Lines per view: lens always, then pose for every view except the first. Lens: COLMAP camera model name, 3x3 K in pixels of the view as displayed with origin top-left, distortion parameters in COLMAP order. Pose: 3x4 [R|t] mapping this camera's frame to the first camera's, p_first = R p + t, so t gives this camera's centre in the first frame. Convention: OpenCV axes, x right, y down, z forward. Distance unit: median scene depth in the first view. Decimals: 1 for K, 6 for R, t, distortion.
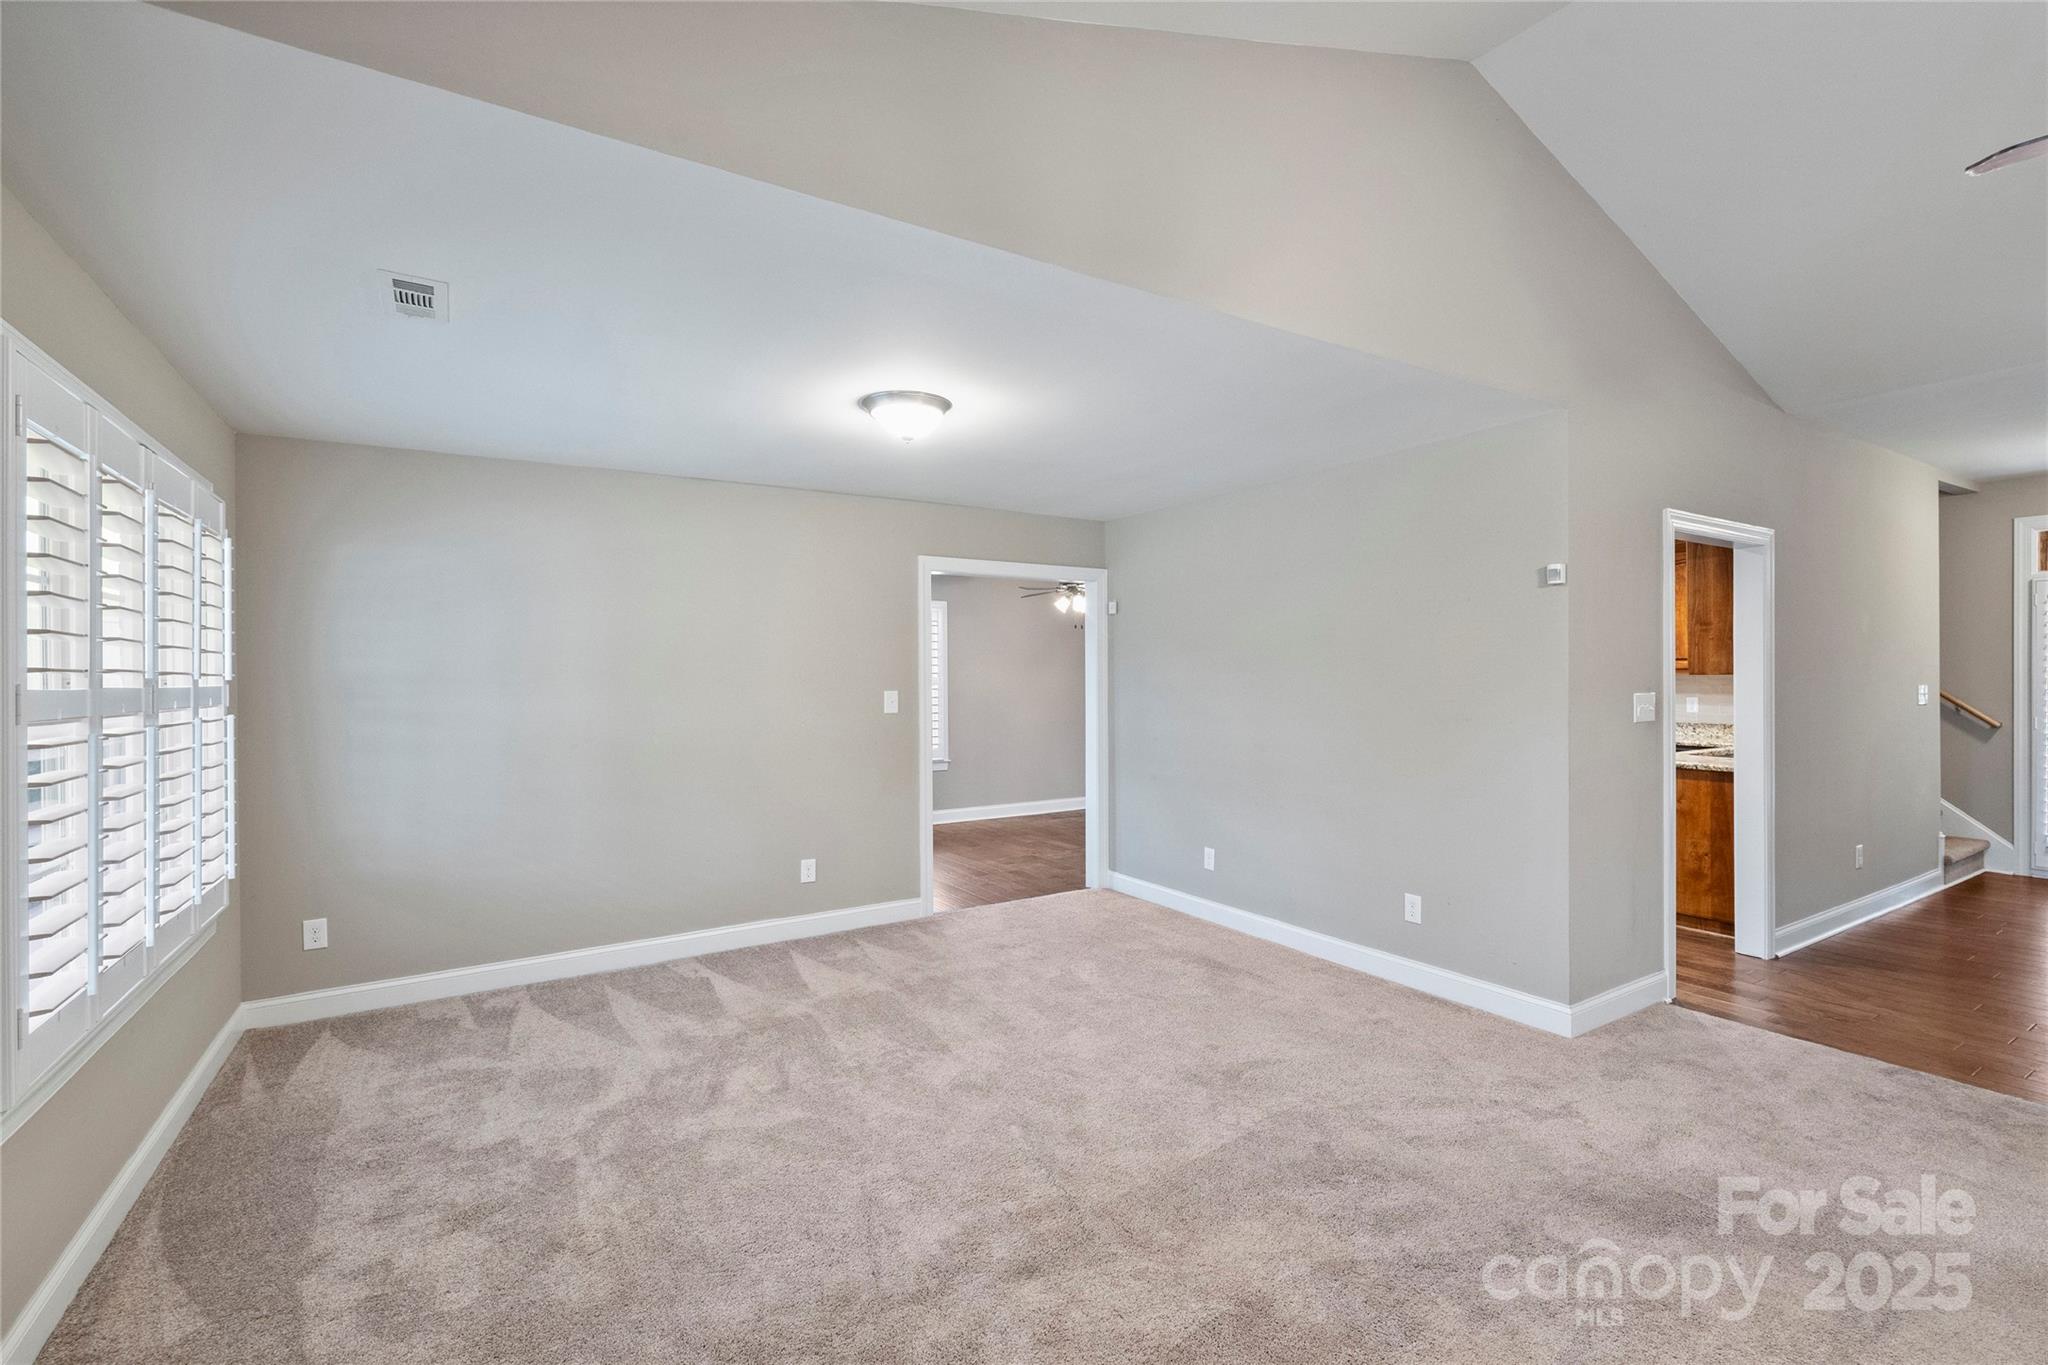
lens RADIAL K [[894.7, 0, 1024.0], [0, 894.7, 682.5], [0, 0, 1]] dist [0.001368, 0.000493]
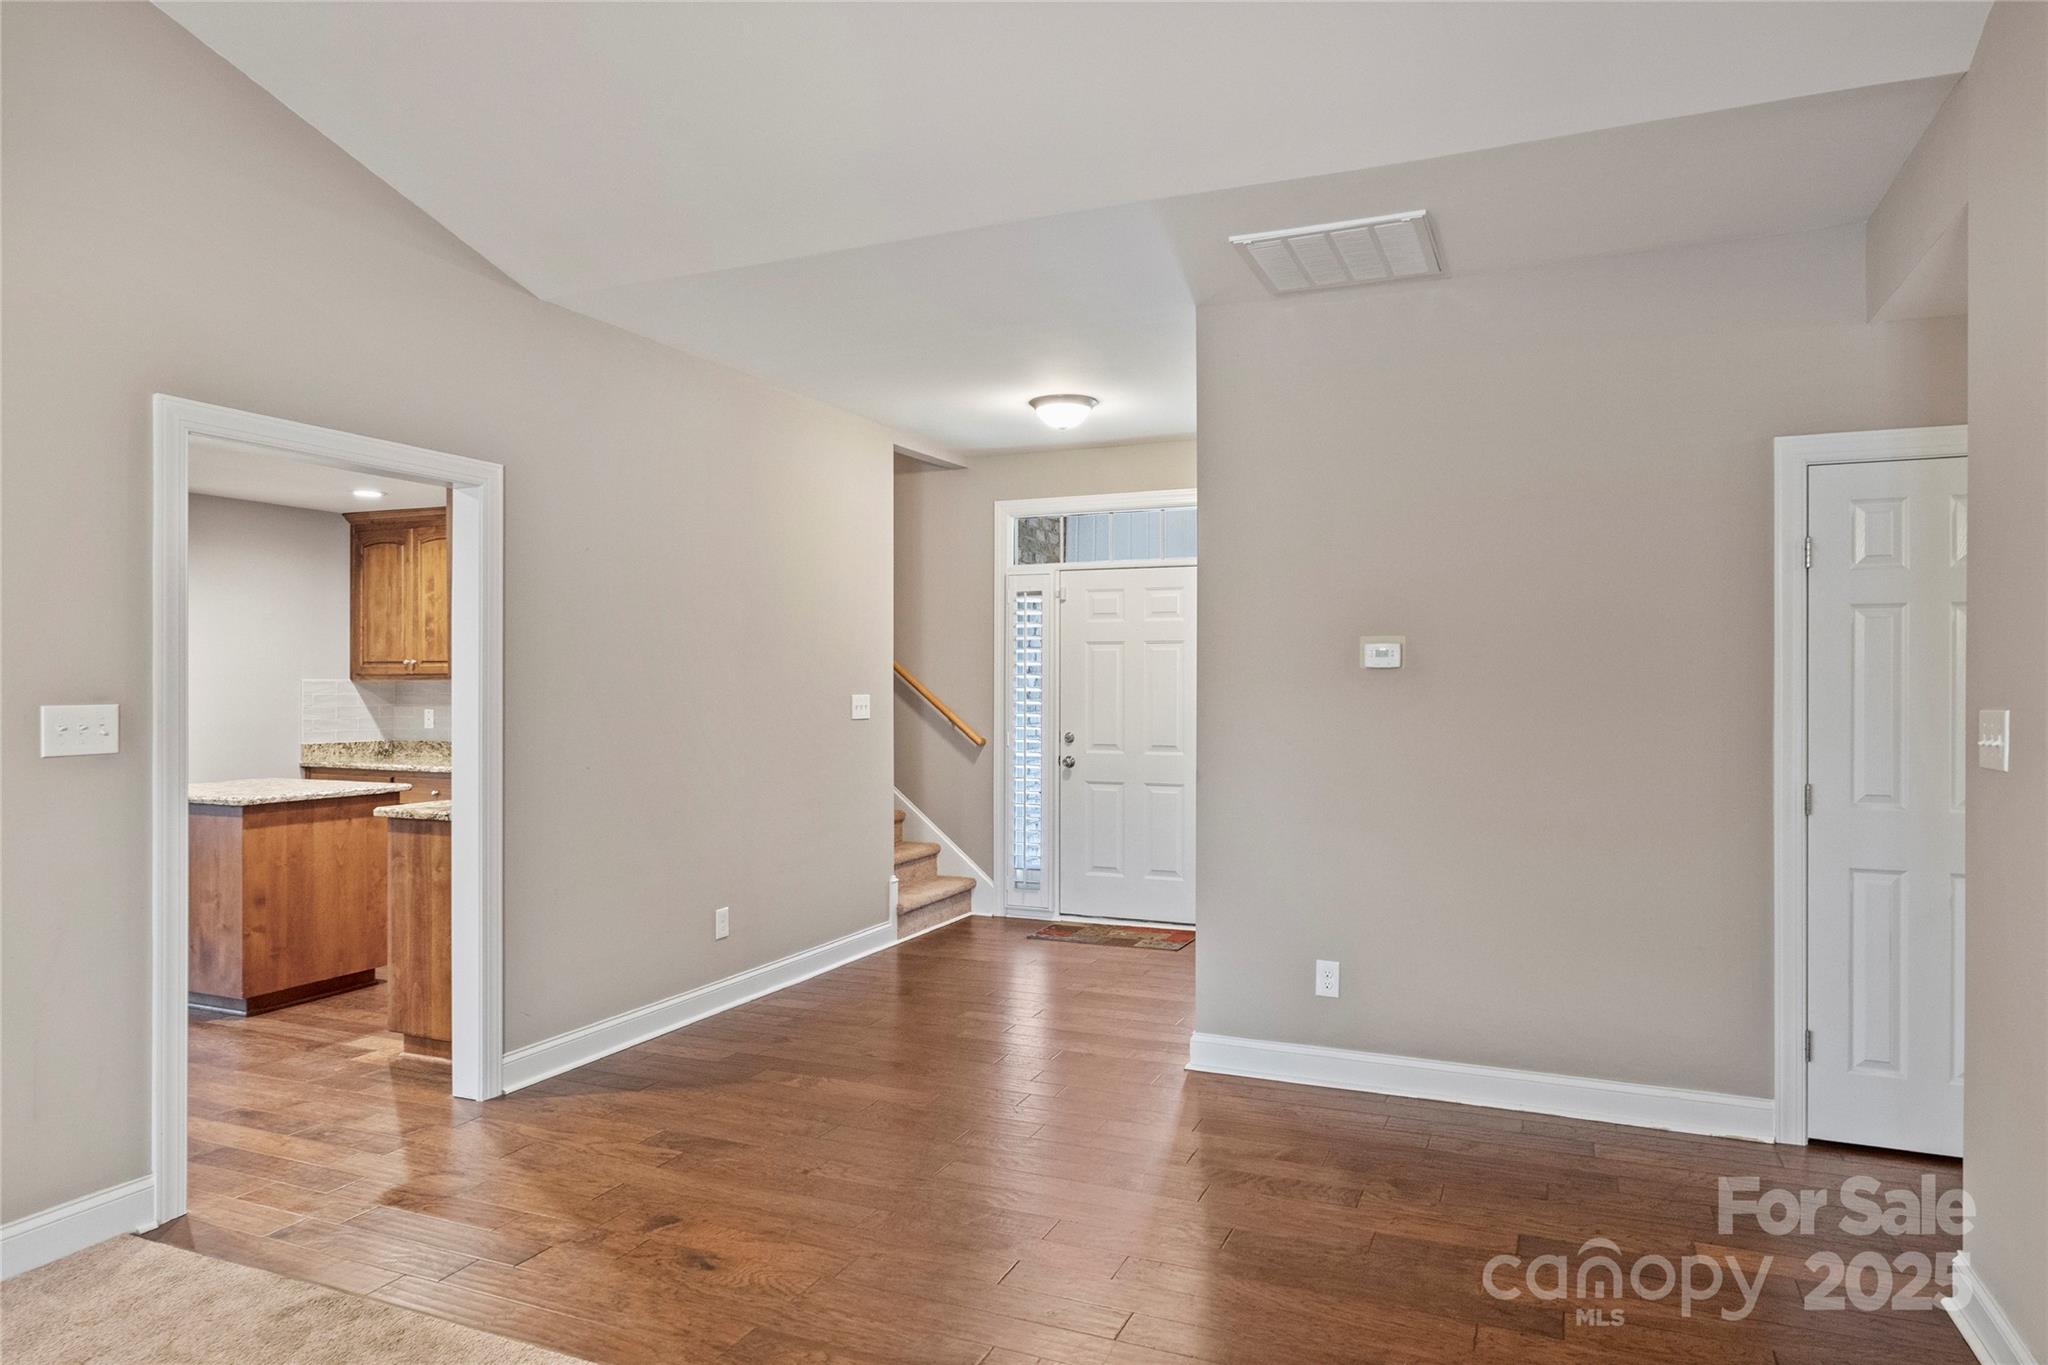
lens RADIAL K [[1247.1, 0, 1010.9], [0, 1247.1, 681.6], [0, 0, 1]] dist [-0.002590, -0.001557]
pose [[0.831090, 0.003859, 0.556125, 0.674297], [0.001757, 0.999953, -0.009563, 0.002378], [-0.556136, 0.008925, 0.831044, -0.006281]]
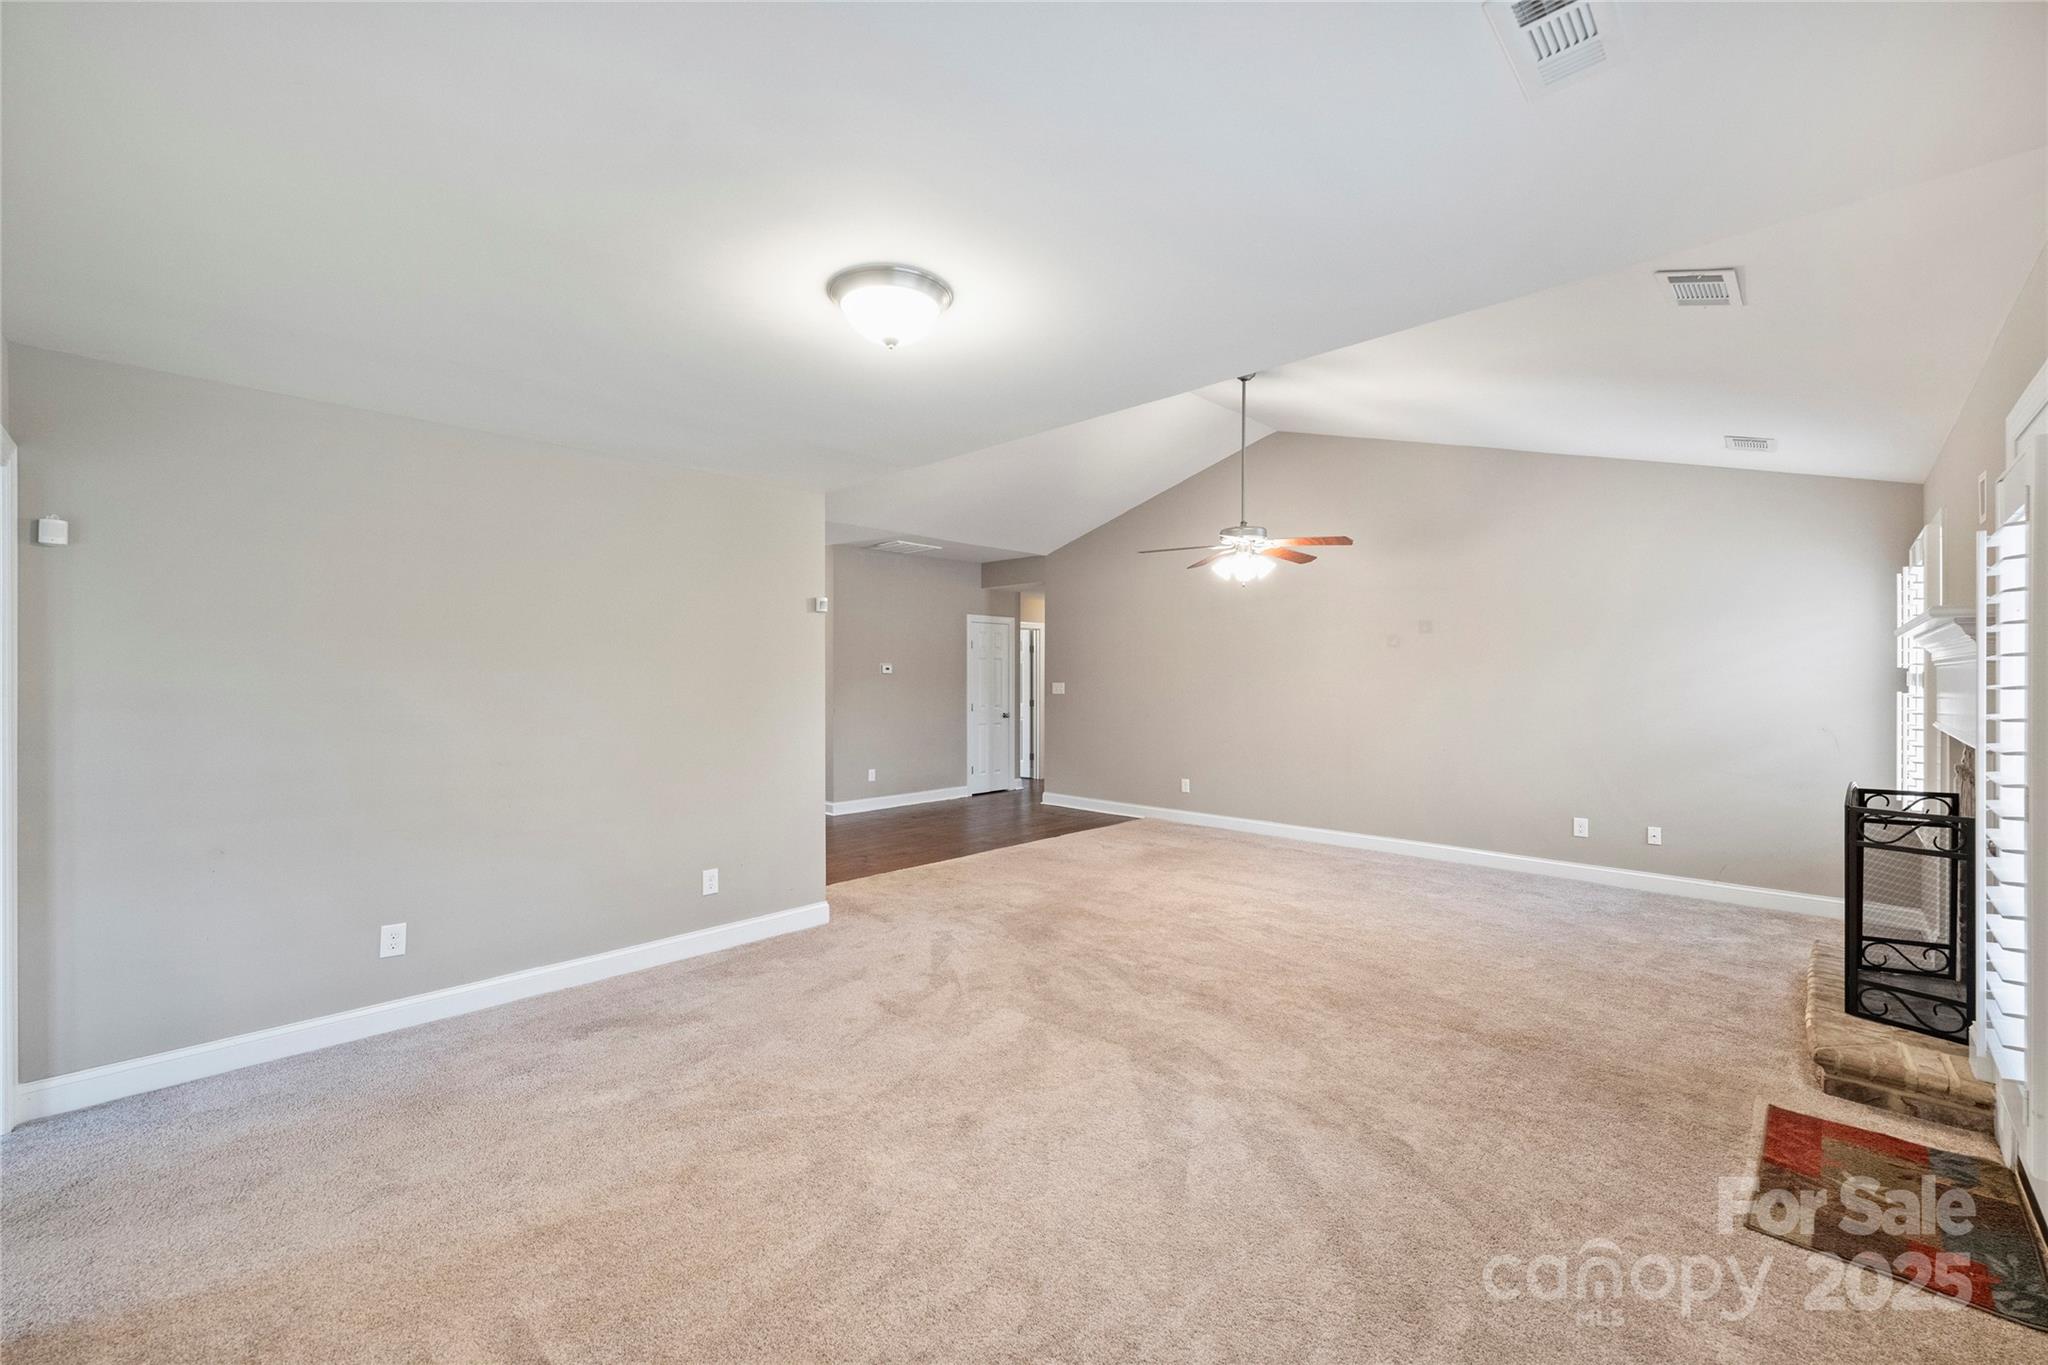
lens RADIAL K [[830.7, 0, 1010.6], [0, 830.7, 679.1], [0, 0, 1]] dist [-0.002080, 0.000108]
pose [[-0.231948, 0.003596, 0.972722, -0.653472], [0.011590, 0.999932, -0.000933, 0.003423], [-0.972659, 0.011057, -0.231974, 0.853844]]
